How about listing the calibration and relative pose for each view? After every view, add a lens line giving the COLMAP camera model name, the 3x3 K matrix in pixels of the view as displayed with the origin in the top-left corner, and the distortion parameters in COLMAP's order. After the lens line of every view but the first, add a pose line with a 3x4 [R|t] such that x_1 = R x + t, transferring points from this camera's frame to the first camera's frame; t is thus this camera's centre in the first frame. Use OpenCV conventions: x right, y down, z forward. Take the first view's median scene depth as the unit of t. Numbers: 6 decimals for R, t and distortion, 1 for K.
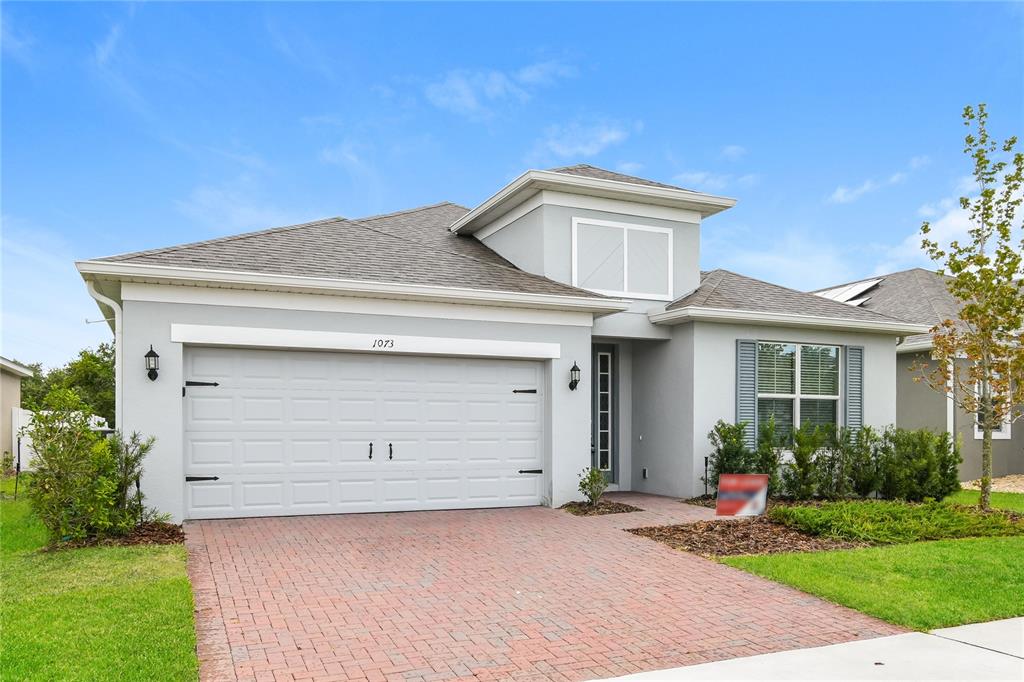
lens RADIAL K [[789.7, 0, 510.5], [0, 789.7, 338.5], [0, 0, 1]] dist [0.008213, 0.010306]
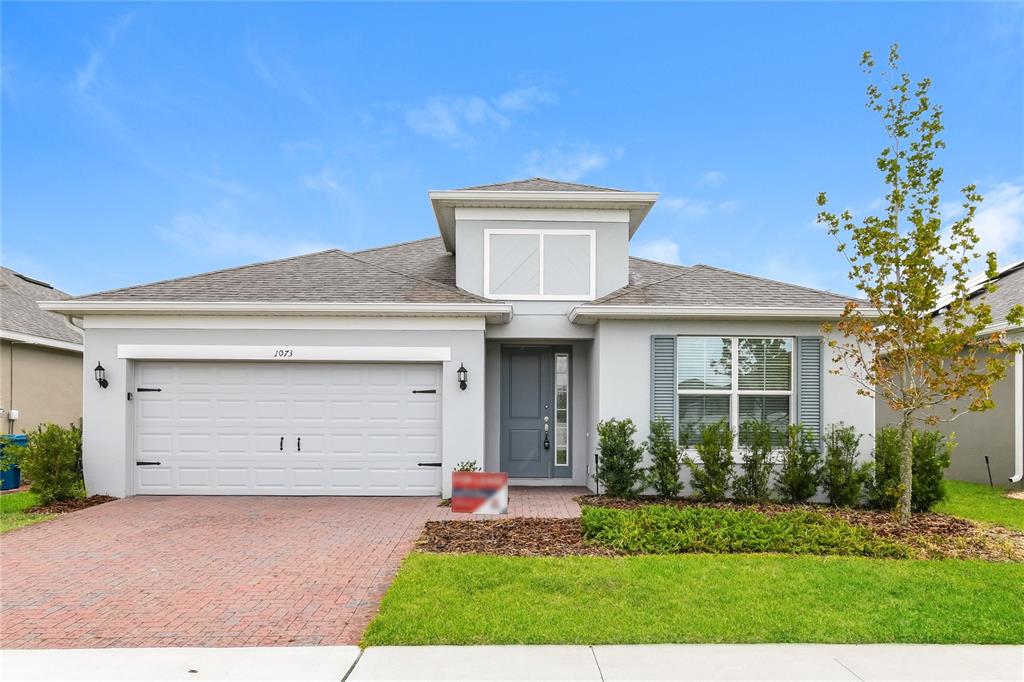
lens RADIAL K [[673.7, 0, 515.5], [0, 673.7, 344.4], [0, 0, 1]] dist [0.004372, 0.001961]
pose [[0.922108, -0.044118, -0.384409, 0.502054], [0.040266, 0.999026, -0.018068, 0.023081], [0.384832, 0.001182, 0.922986, 0.181397]]
